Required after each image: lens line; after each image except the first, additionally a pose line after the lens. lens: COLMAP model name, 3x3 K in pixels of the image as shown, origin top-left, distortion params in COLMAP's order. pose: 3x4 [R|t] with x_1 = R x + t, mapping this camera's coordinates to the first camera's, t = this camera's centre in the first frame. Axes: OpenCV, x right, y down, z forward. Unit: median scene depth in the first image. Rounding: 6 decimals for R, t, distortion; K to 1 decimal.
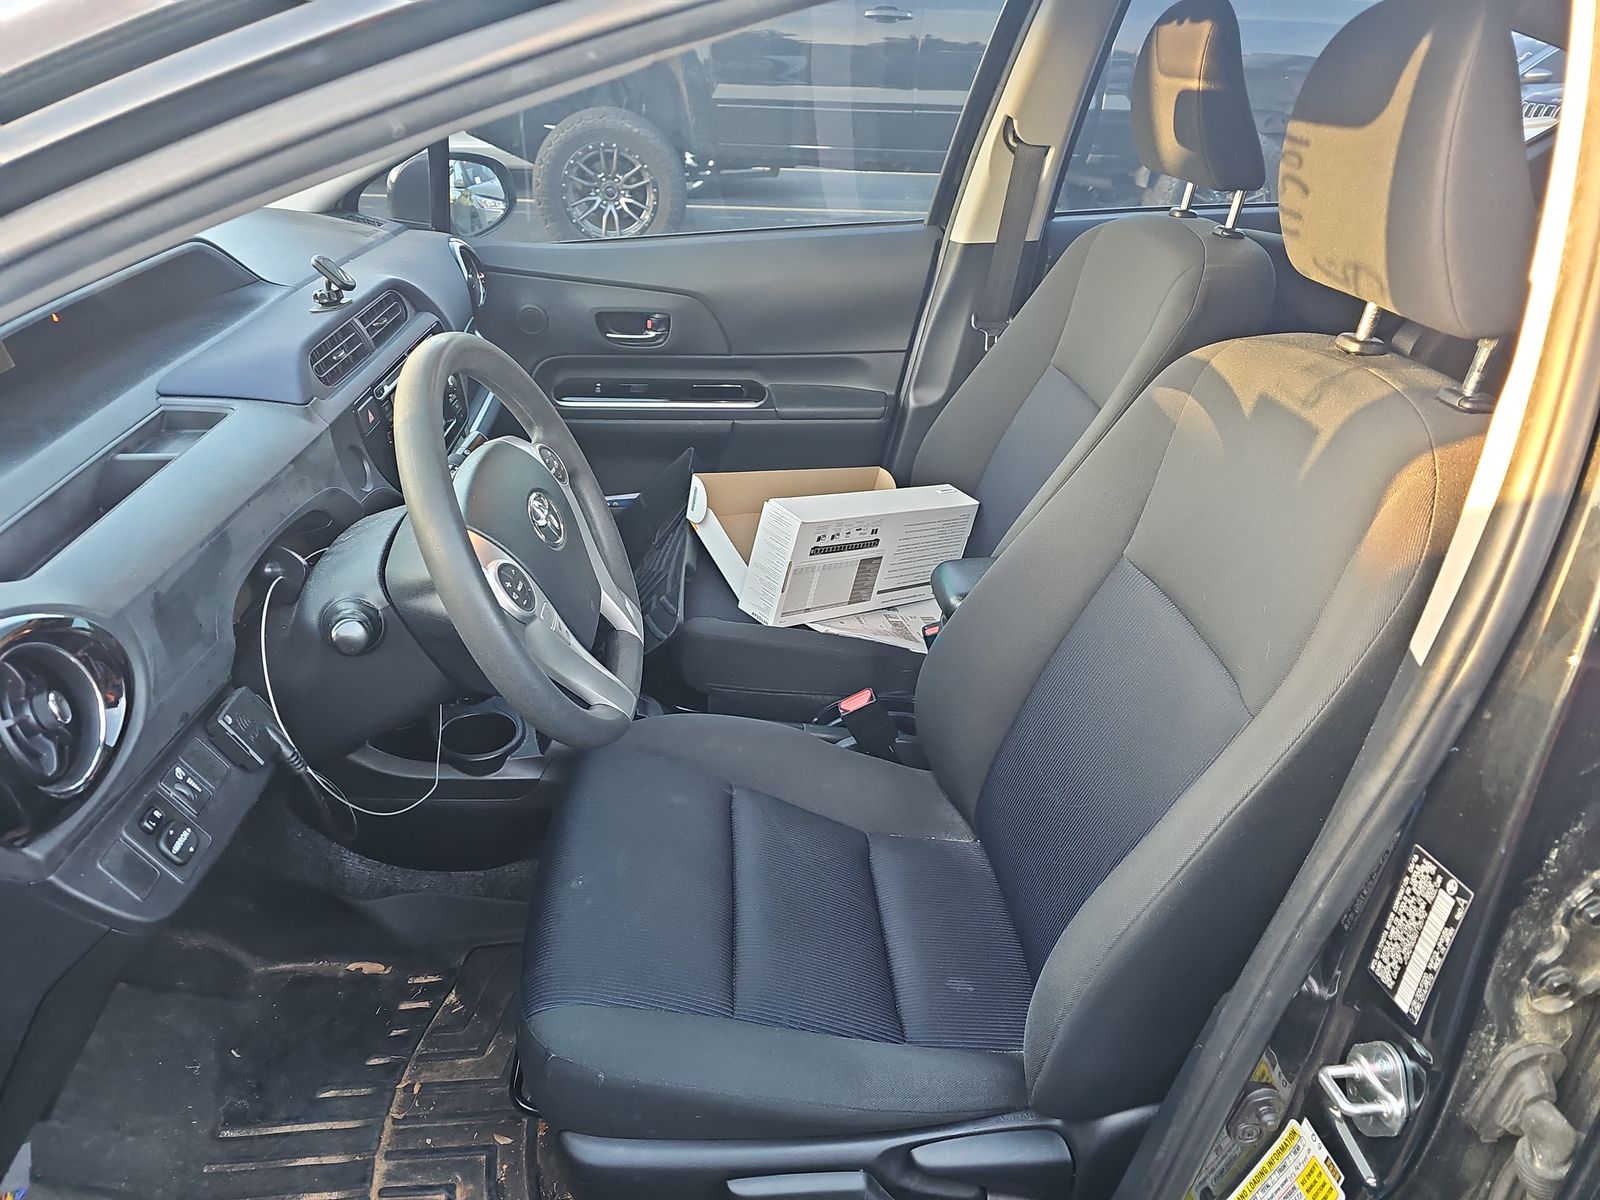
lens RADIAL K [[1058.1, 0, 800.0], [0, 1058.1, 600.0], [0, 0, 1]] dist [0.081040, -0.084671]
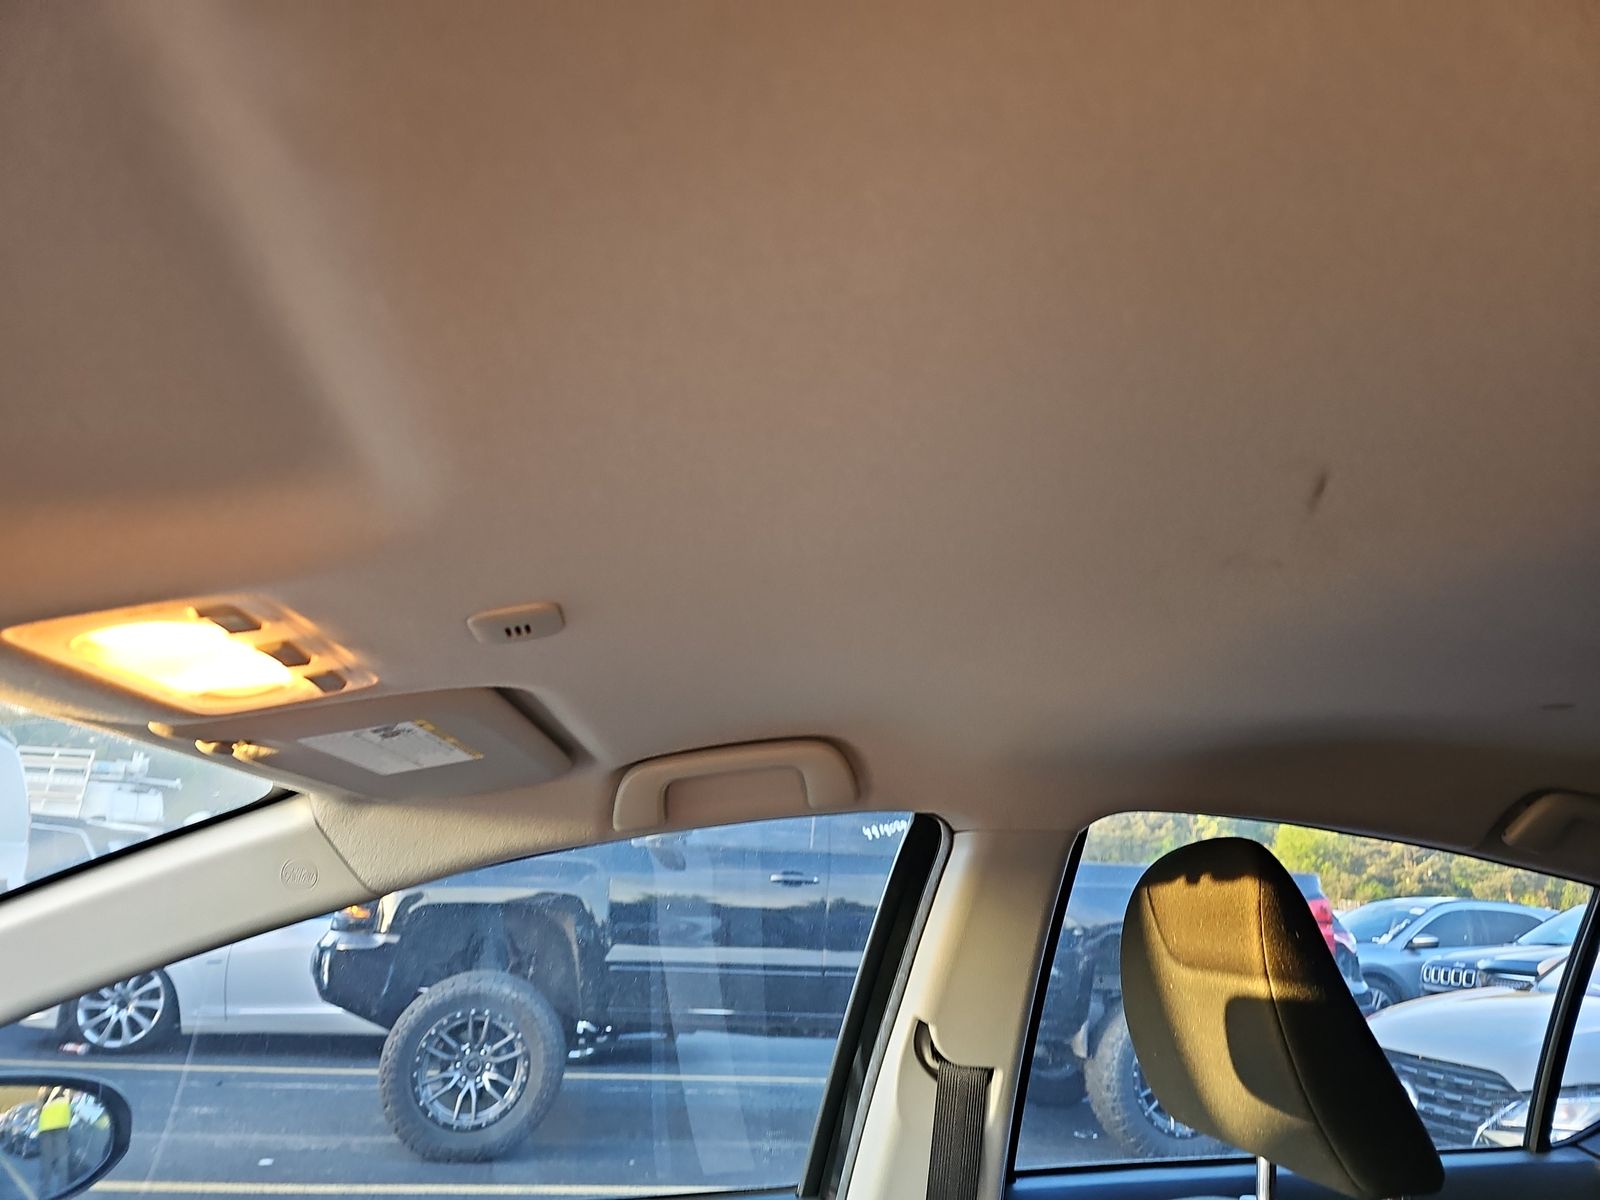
lens RADIAL K [[1058.1, 0, 800.0], [0, 1058.1, 600.0], [0, 0, 1]] dist [0.081040, -0.084671]
pose [[0.998045, 0.023359, 0.057973, 0.024438], [0.022877, 0.726641, -0.686636, -0.059428], [-0.058165, 0.686620, 0.724686, 0.114706]]
